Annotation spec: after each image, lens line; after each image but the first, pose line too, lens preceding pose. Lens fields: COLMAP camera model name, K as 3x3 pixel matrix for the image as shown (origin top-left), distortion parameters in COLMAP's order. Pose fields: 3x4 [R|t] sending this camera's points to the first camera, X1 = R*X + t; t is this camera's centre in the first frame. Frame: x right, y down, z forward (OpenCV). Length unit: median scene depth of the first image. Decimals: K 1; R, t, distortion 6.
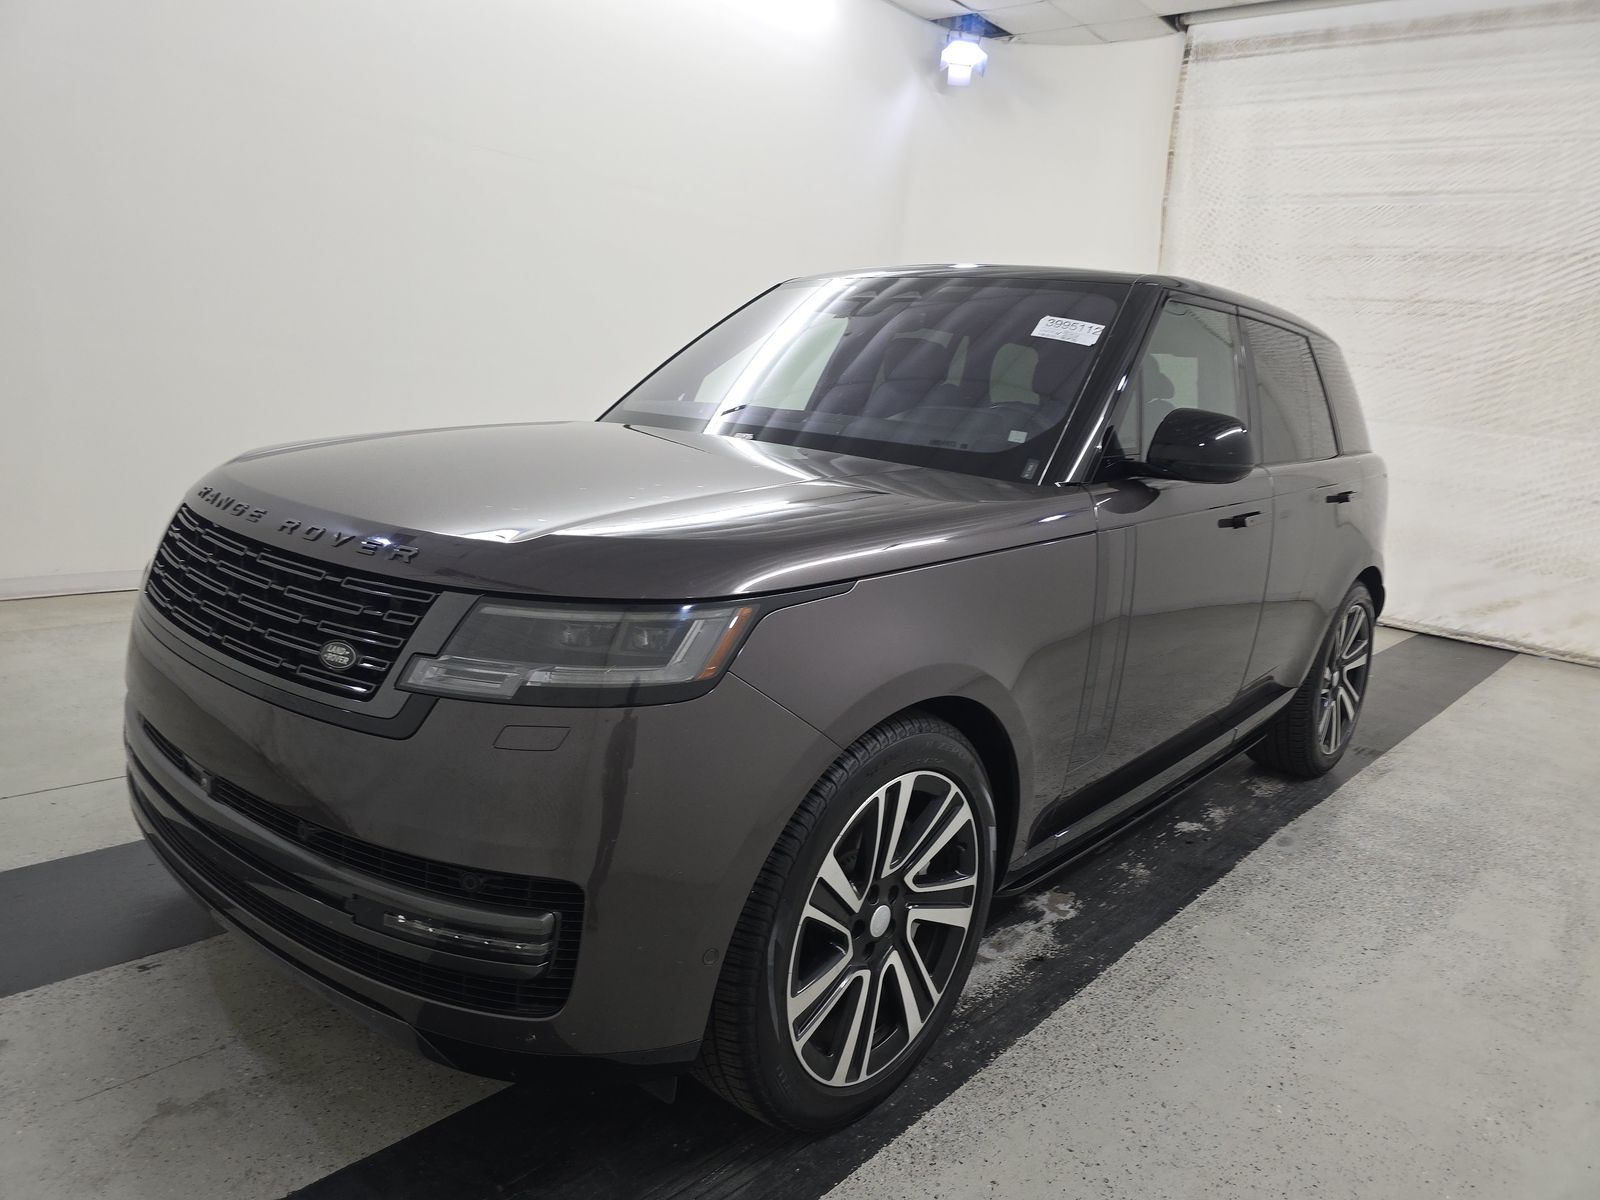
lens RADIAL K [[1066.7, 0, 795.7], [0, 1066.7, 605.5], [0, 0, 1]] dist [0.028095, -0.026149]
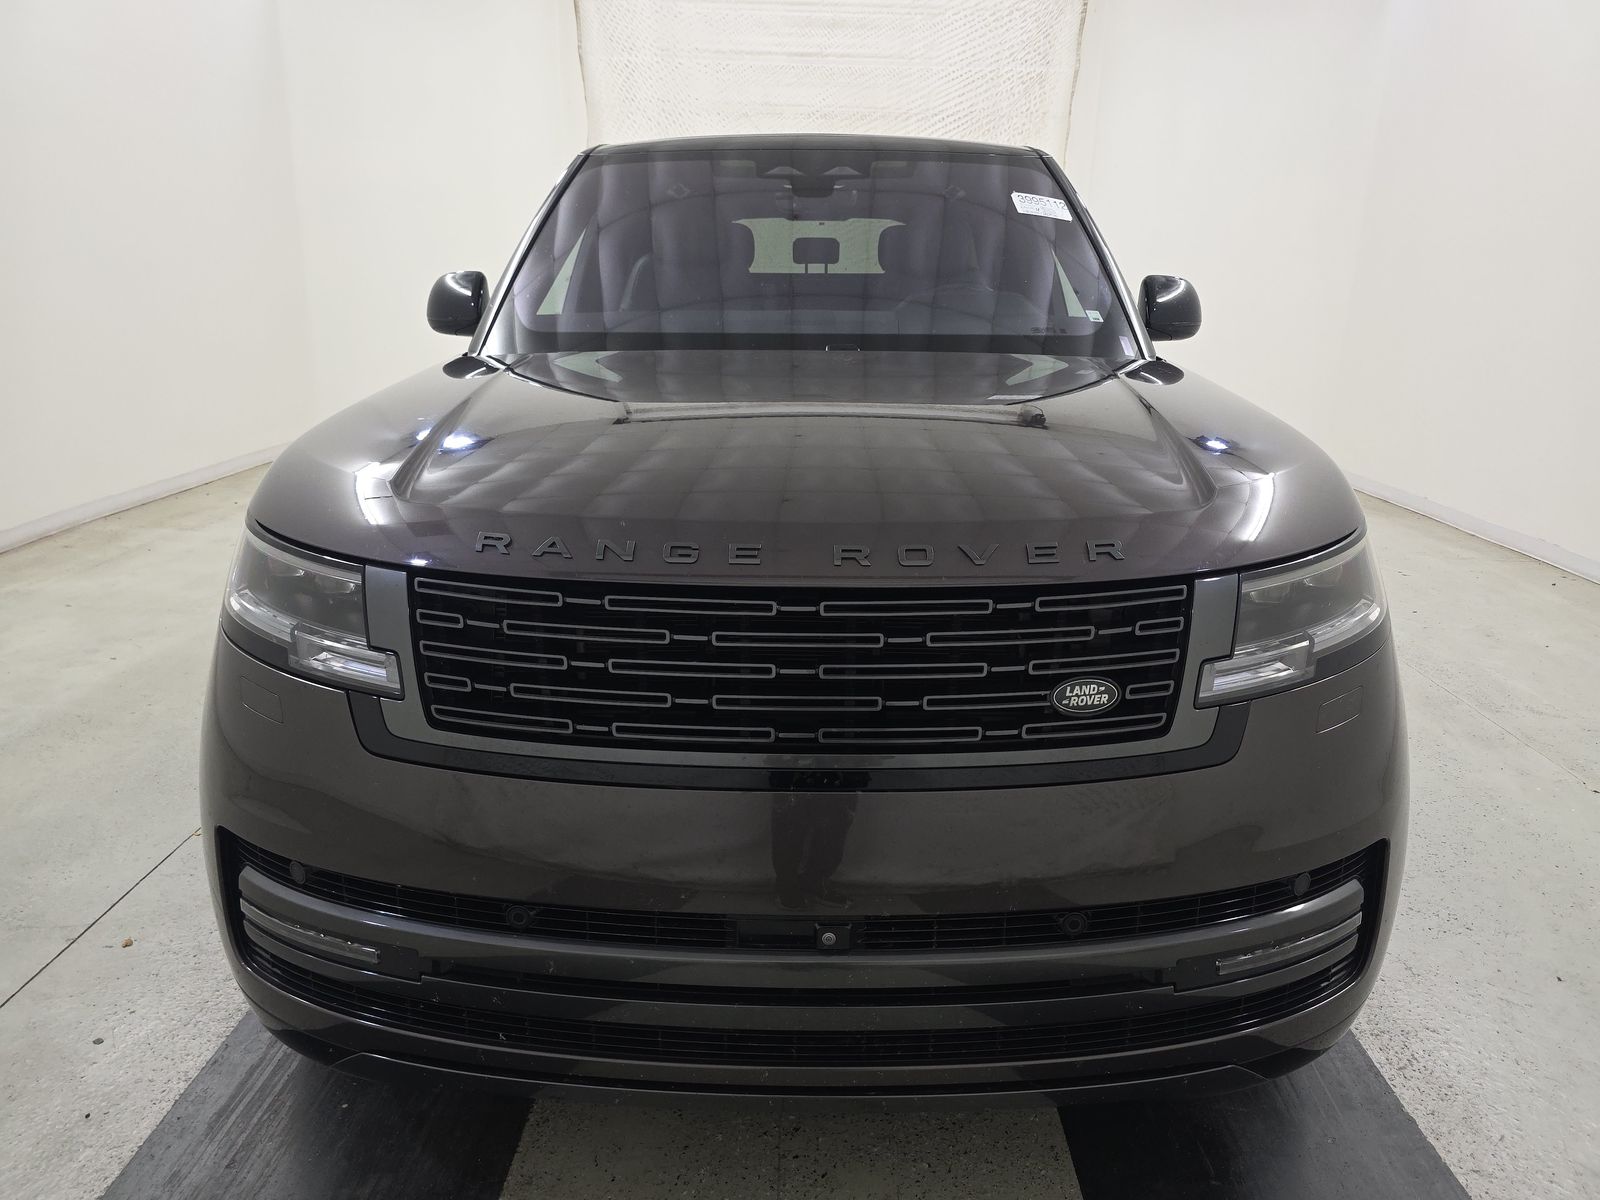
lens RADIAL K [[1066.7, 0, 835.5], [0, 1066.7, 596.8], [0, 0, 1]] dist [0.028095, -0.026149]
pose [[0.764597, -0.254944, 0.591941, -0.206790], [0.182884, 0.966509, 0.180041, -0.040073], [-0.618017, -0.029402, 0.785615, 0.105056]]
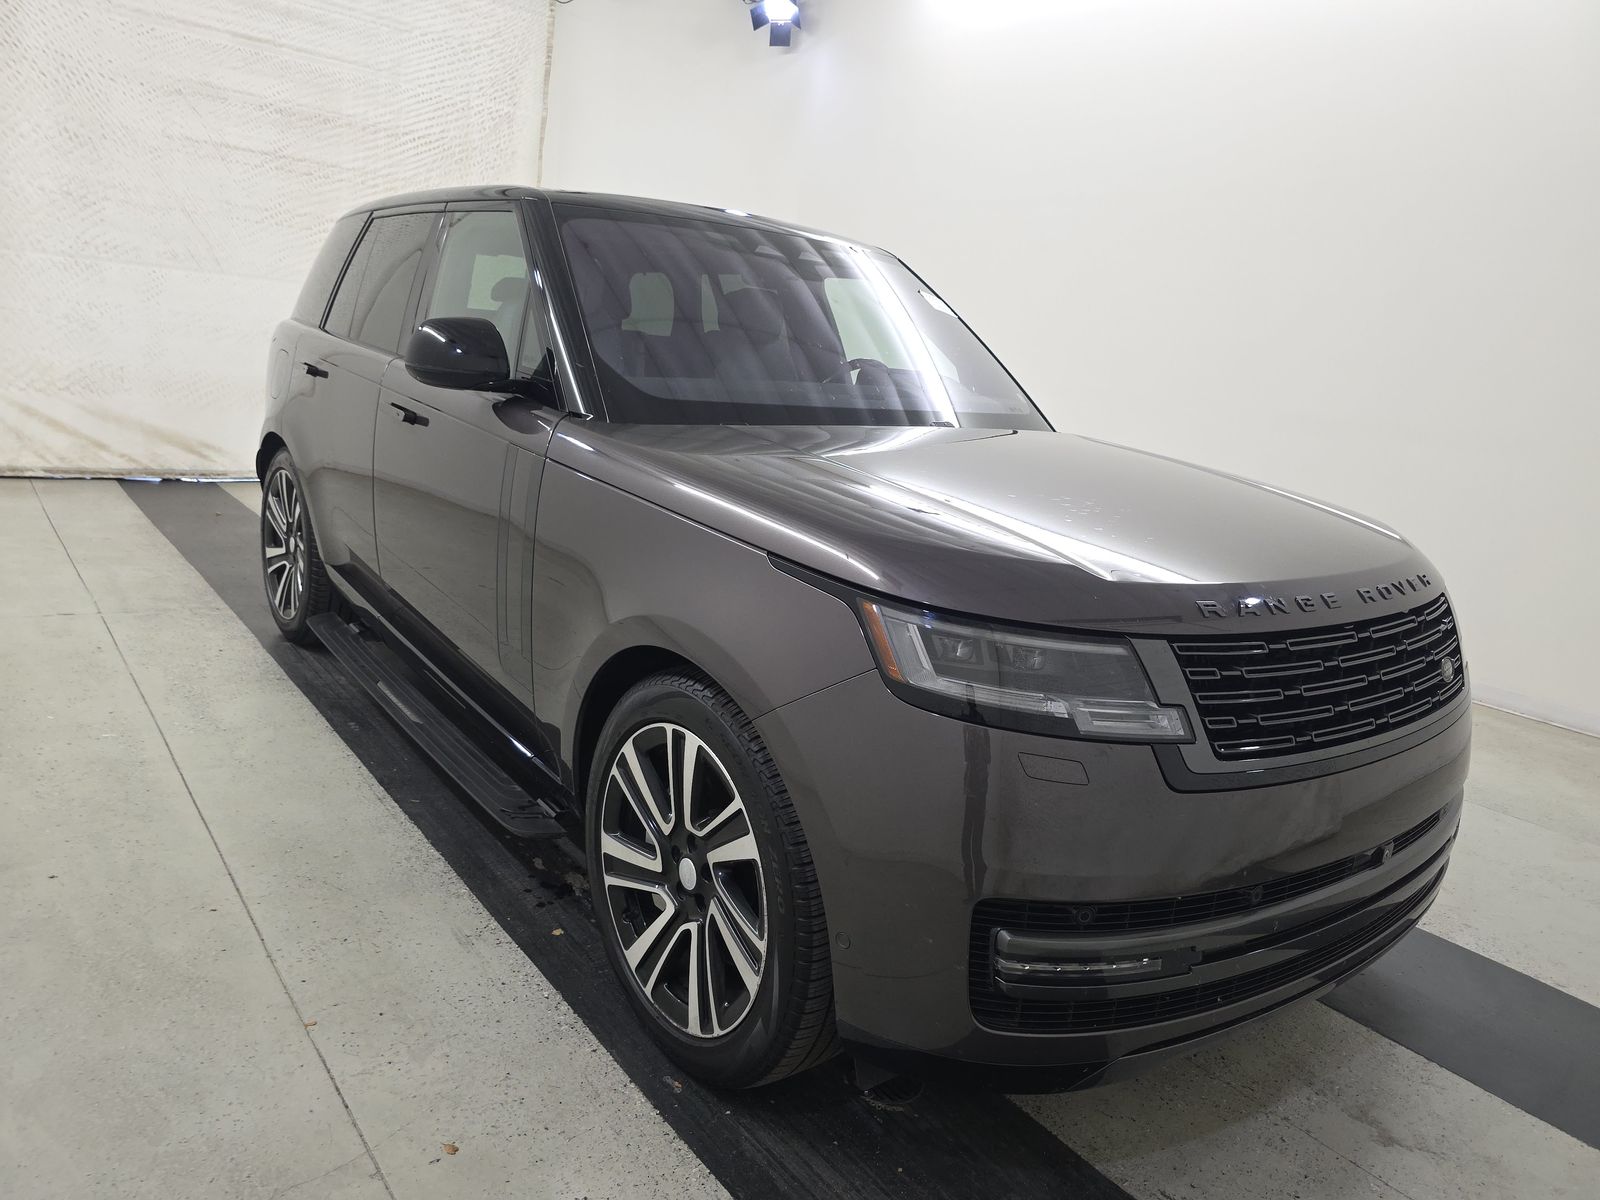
lens RADIAL K [[1066.7, 0, 807.7], [0, 1066.7, 589.7], [0, 0, 1]] dist [0.028095, -0.026149]
pose [[0.212864, -0.283345, 0.935096, -0.388331], [0.120256, 0.957350, 0.262714, -0.107175], [-0.969653, 0.056529, 0.237860, 0.328758]]
